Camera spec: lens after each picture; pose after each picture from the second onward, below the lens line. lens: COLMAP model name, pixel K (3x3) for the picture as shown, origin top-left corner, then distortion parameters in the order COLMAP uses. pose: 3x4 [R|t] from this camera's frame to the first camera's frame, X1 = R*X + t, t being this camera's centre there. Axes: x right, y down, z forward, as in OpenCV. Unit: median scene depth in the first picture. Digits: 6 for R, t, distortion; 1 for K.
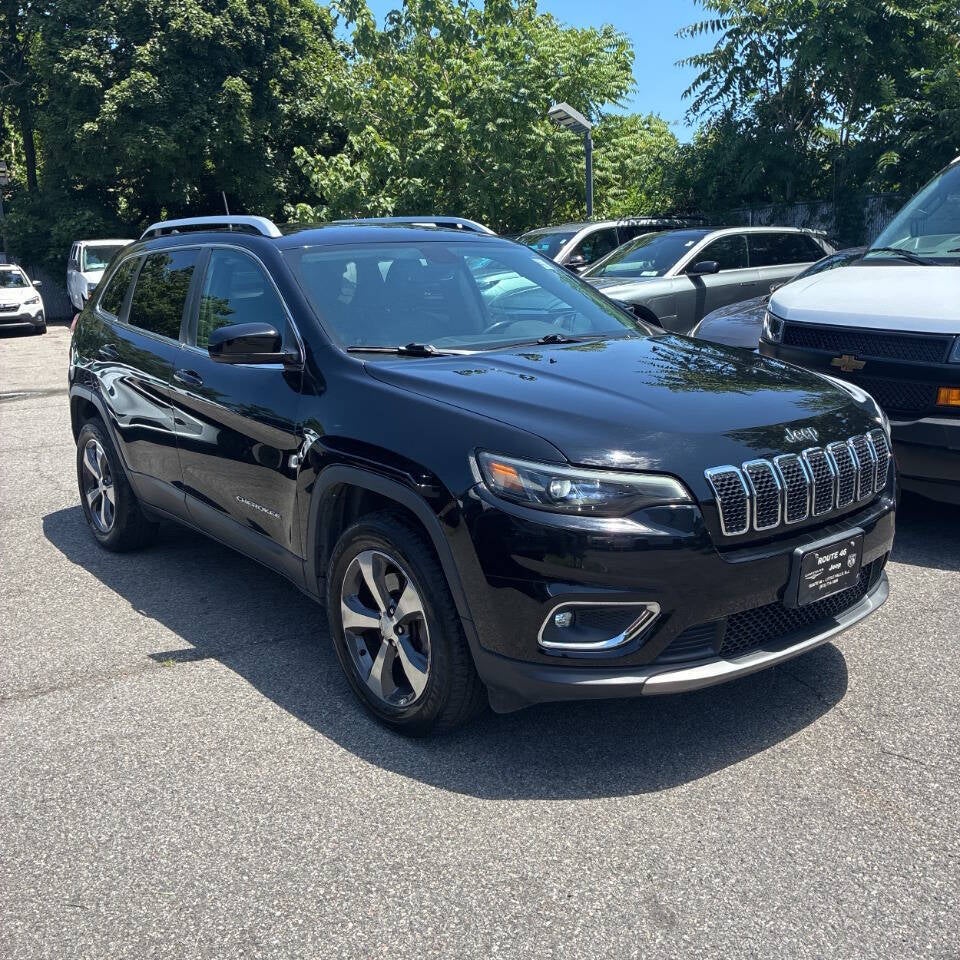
lens RADIAL K [[974.0, 0, 475.7], [0, 974.0, 479.9], [0, 0, 1]] dist [0.024479, -0.017952]
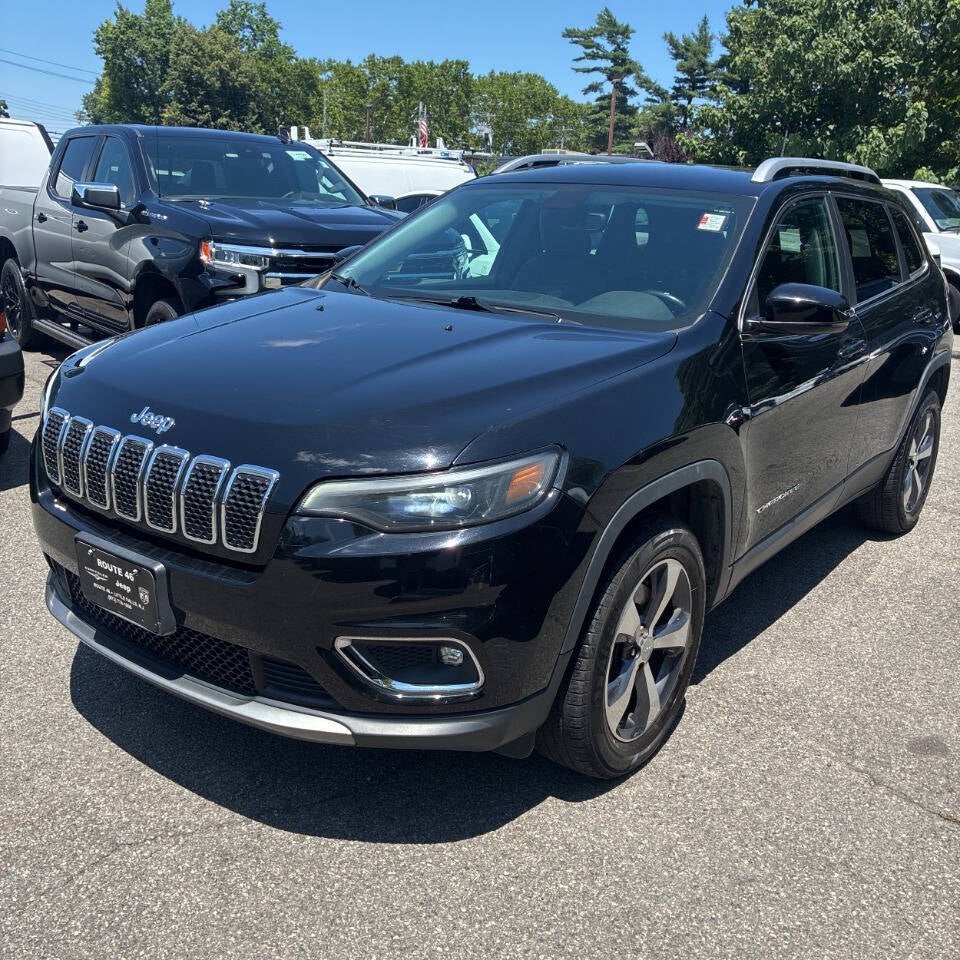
lens RADIAL K [[974.0, 0, 475.7], [0, 974.0, 479.9], [0, 0, 1]] dist [0.024479, -0.017952]
pose [[0.248530, 0.301136, -0.920625, 0.146352], [-0.261826, 0.935950, 0.235466, -0.032822], [0.932566, 0.182523, 0.311456, 0.127285]]
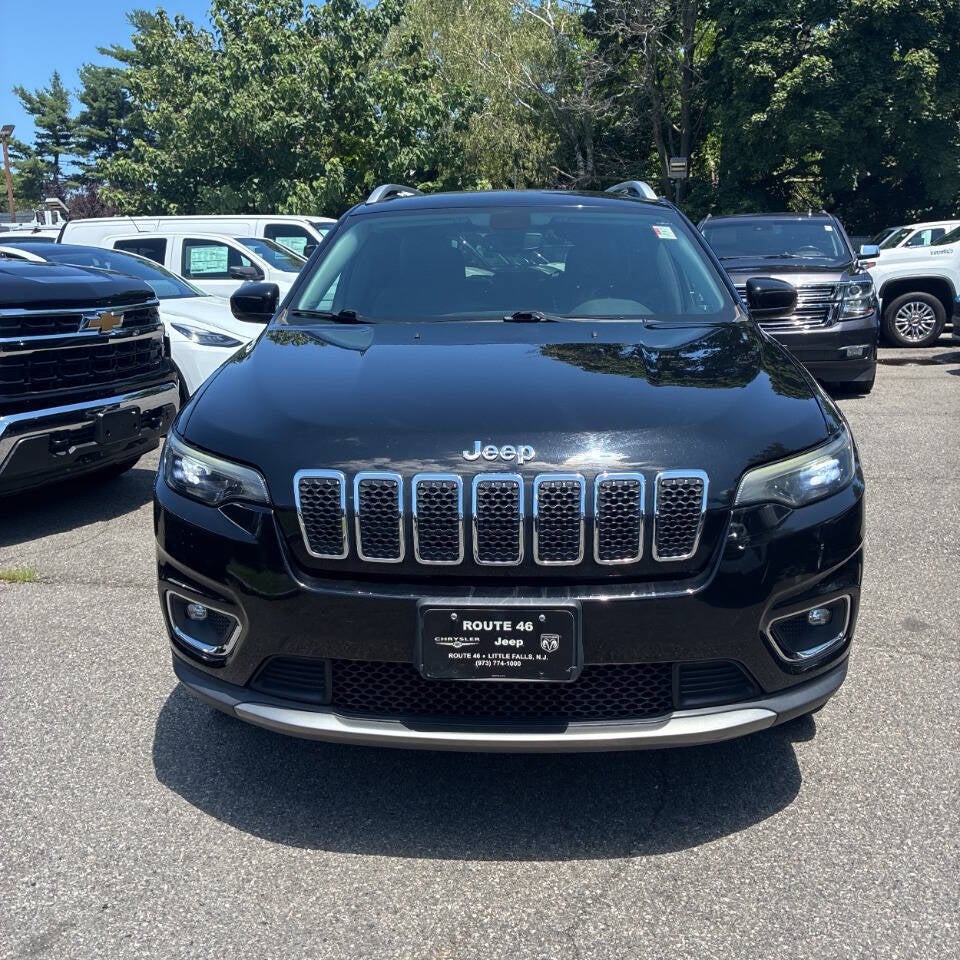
lens RADIAL K [[974.0, 0, 475.7], [0, 974.0, 479.9], [0, 0, 1]] dist [0.024479, -0.017952]
pose [[0.750579, 0.158883, -0.641395, 0.099498], [-0.154488, 0.985955, 0.063449, -0.008715], [0.642468, 0.051464, 0.764583, 0.055400]]
